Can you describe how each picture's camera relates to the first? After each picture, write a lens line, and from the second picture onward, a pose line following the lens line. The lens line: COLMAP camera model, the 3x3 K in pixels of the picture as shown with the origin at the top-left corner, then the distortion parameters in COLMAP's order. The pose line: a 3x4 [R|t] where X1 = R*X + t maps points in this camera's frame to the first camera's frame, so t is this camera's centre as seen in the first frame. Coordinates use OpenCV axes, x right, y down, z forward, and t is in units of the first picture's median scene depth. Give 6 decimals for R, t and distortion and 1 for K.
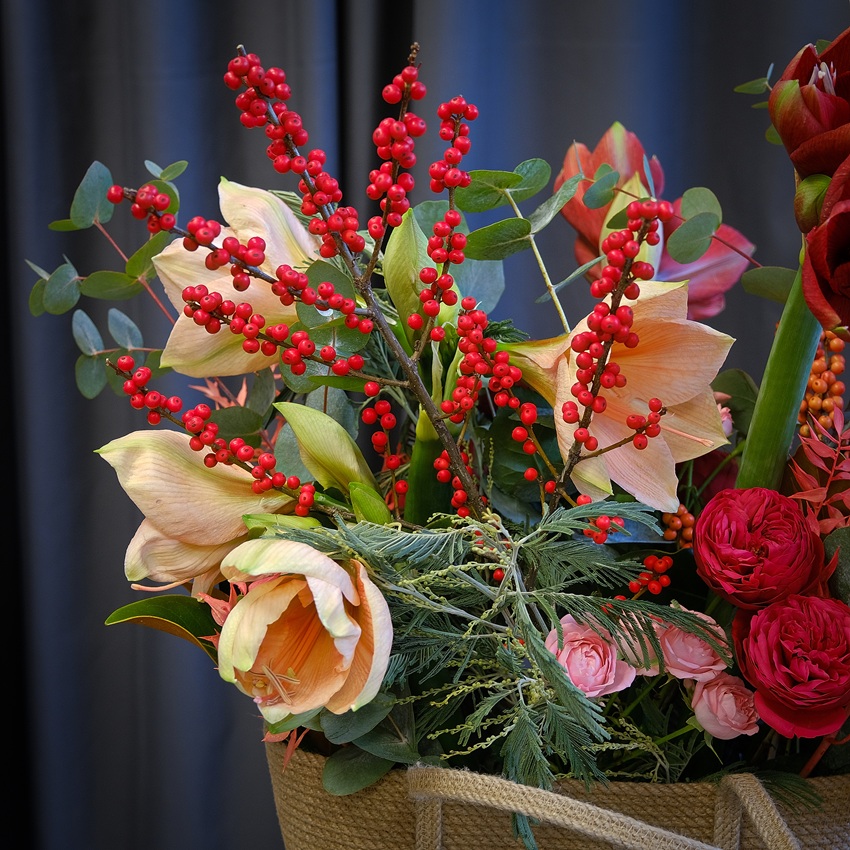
lens RADIAL K [[2065.4, 0, 427.1], [0, 2065.4, 443.2], [0, 0, 1]] dist [0.004827, 0.077426]
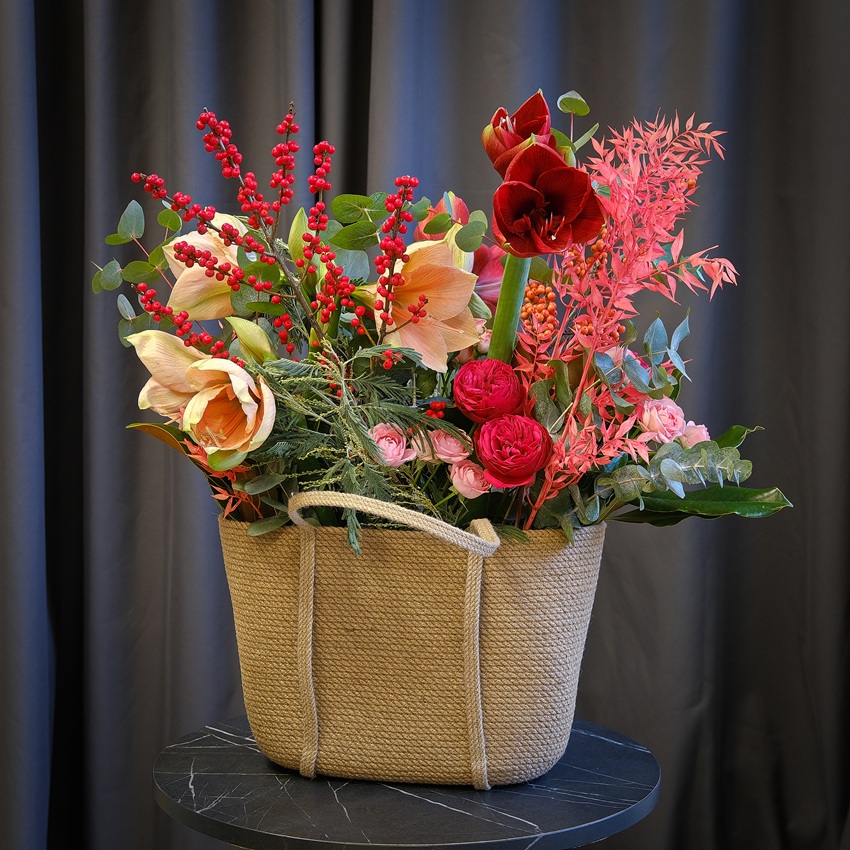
lens RADIAL K [[1965.5, 0, 425.0], [0, 1965.5, 425.0], [0, 0, 1]] dist [-0.061297, 0.528608]
pose [[0.999534, 0.012063, -0.028027, 0.155402], [-0.015497, 0.991940, -0.125757, 0.300891], [0.026284, 0.126133, 0.991665, -0.702691]]
